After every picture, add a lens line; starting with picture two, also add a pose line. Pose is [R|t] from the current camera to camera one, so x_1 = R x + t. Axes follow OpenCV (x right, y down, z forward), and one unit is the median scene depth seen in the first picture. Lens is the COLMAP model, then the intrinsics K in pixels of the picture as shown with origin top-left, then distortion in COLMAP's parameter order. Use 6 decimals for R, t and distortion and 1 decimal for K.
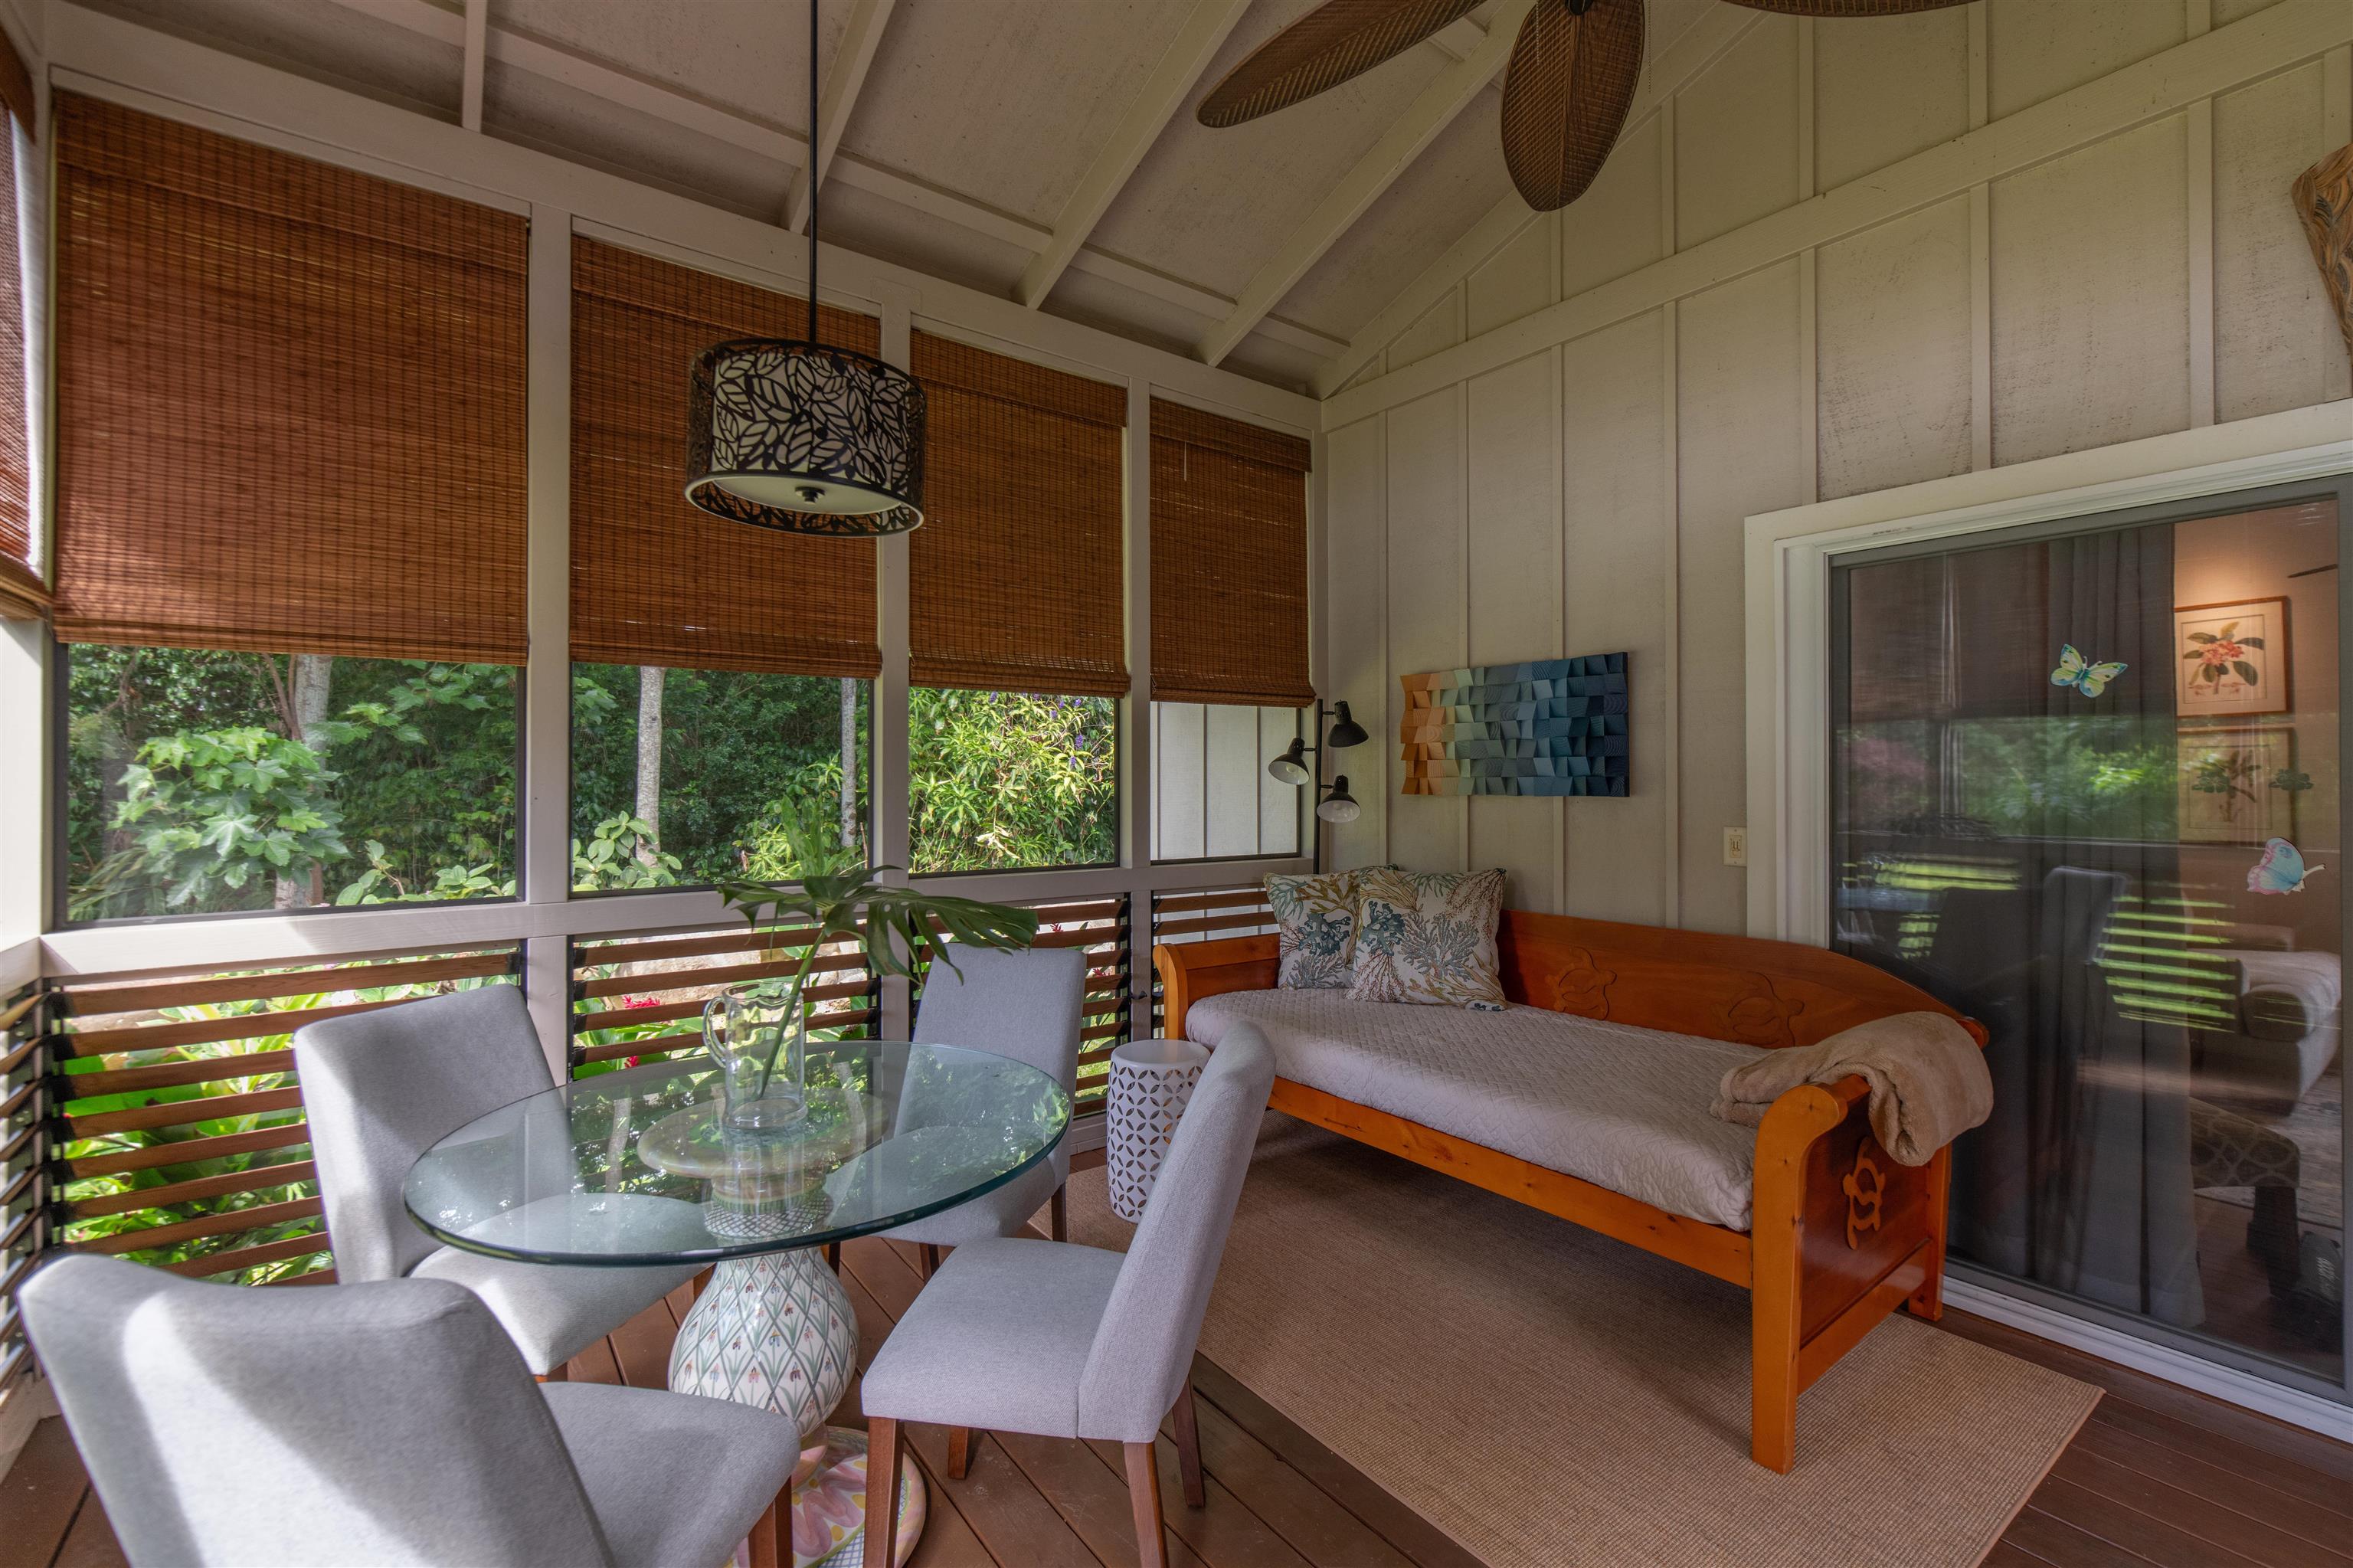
lens RADIAL K [[1015.5, 0, 1195.4], [0, 1015.5, 770.8], [0, 0, 1]] dist [-0.010443, 0.001224]
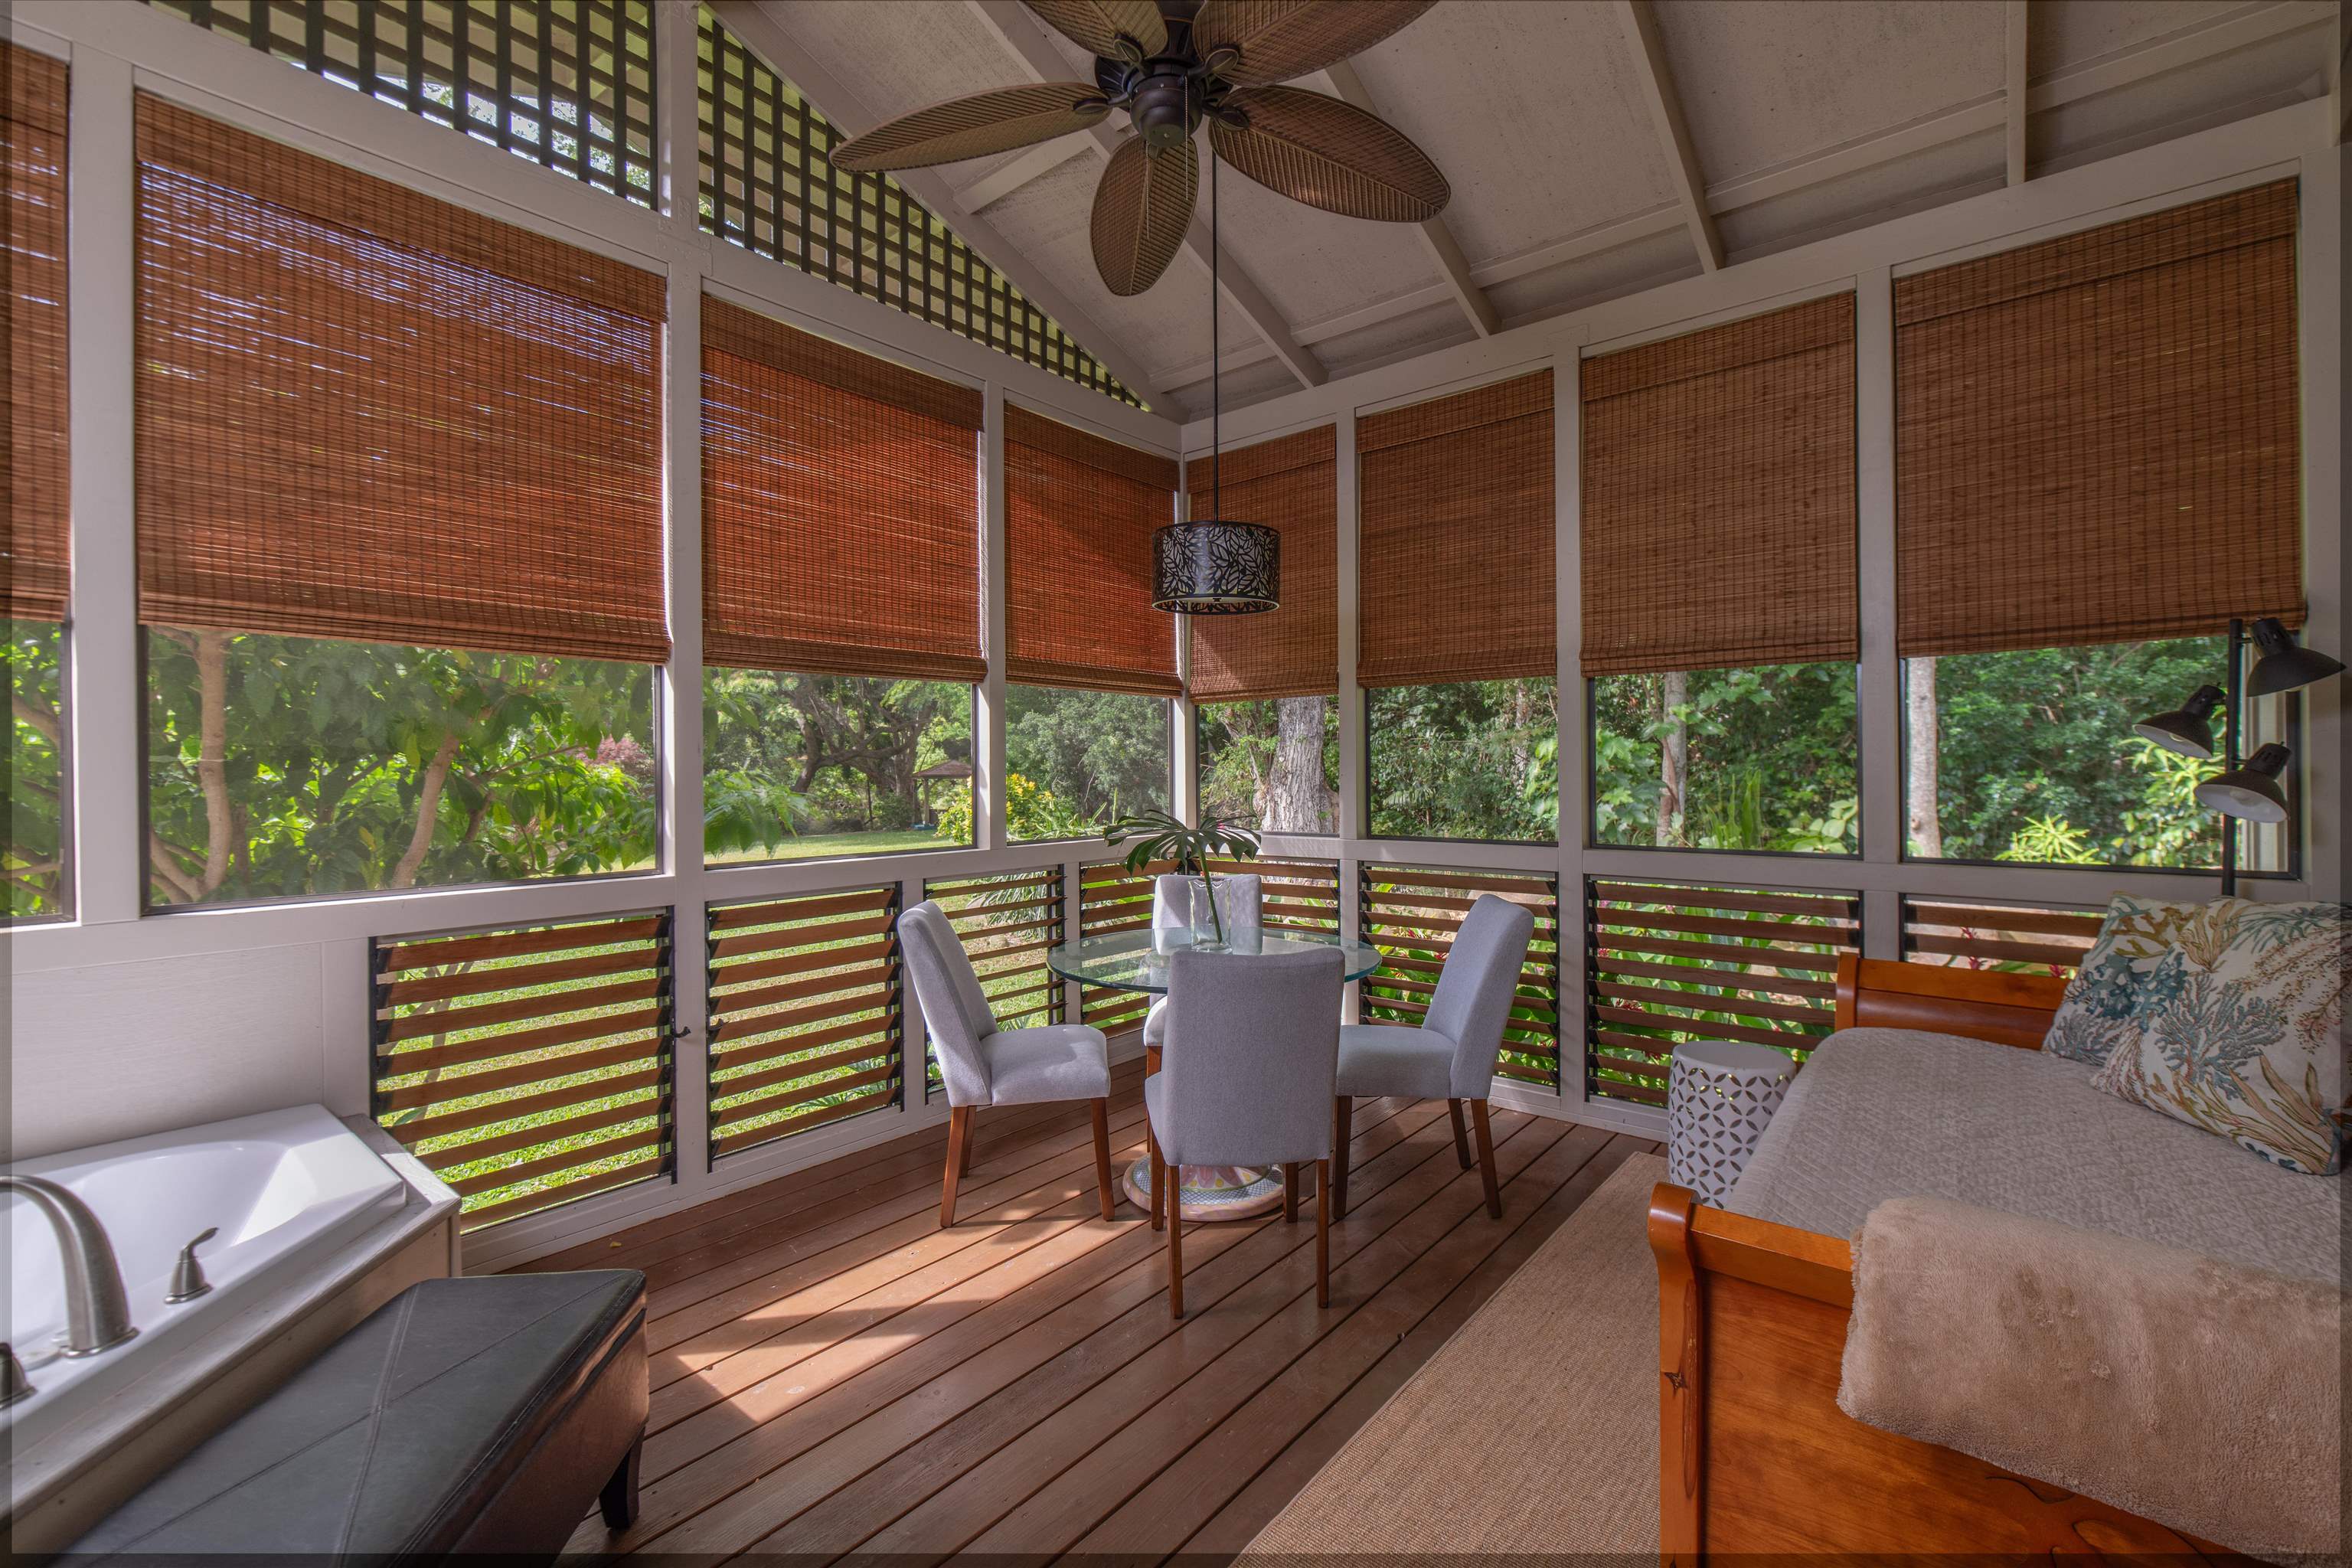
lens RADIAL K [[1015.0, 0, 1194.9], [0, 1015.0, 770.8], [0, 0, 1]] dist [-0.010443, 0.001224]
pose [[0.226384, -0.001593, -0.974037, 0.677507], [0.017328, 0.999847, 0.002392, 0.009789], [0.973884, -0.017419, 0.226377, 0.298221]]
